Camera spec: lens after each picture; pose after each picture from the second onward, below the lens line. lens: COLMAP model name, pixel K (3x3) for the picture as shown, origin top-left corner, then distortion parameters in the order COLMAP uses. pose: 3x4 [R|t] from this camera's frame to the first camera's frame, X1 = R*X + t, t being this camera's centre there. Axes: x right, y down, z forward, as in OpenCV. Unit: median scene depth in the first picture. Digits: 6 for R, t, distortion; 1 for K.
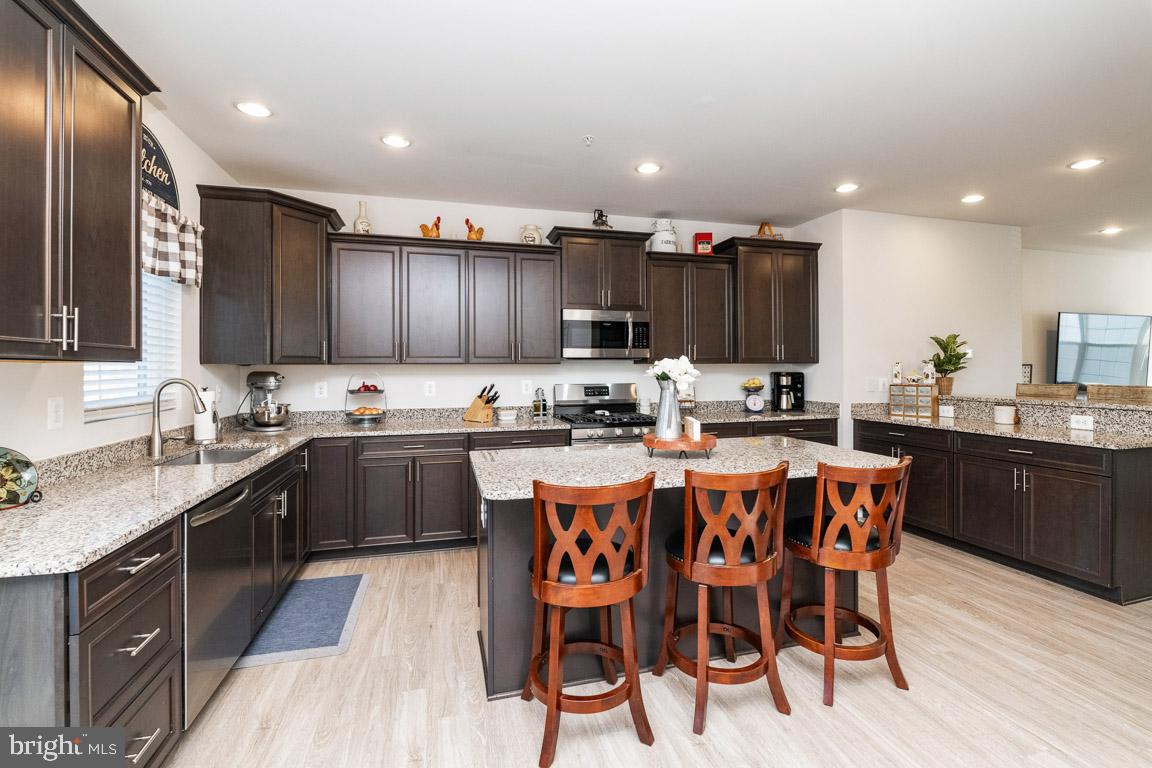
lens RADIAL K [[509.9, 0, 576.4], [0, 509.9, 365.1], [0, 0, 1]] dist [0.001038, 0.000065]
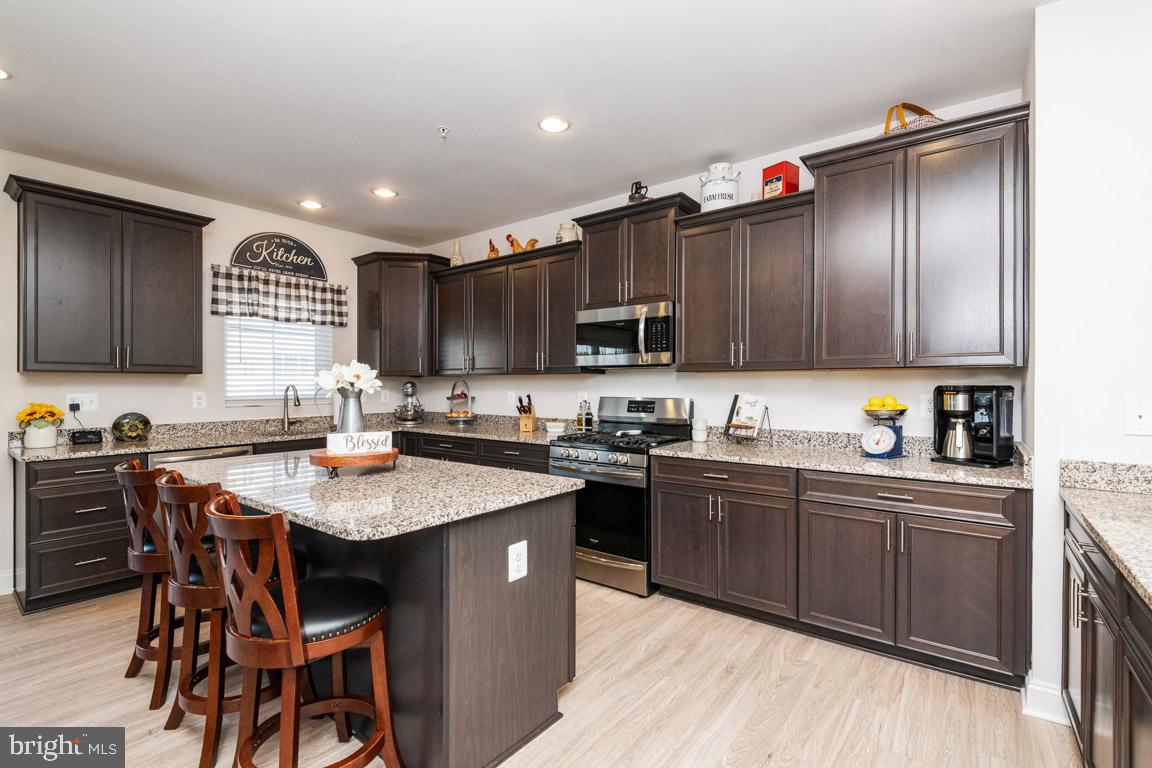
lens RADIAL K [[511.7, 0, 580.8], [0, 511.7, 379.0], [0, 0, 1]] dist [0.001067, -0.000027]
pose [[0.607237, -0.002011, -0.794519, 0.651430], [0.002090, 0.999997, -0.000934, 0.008176], [0.794518, -0.001094, 0.607239, 0.449814]]
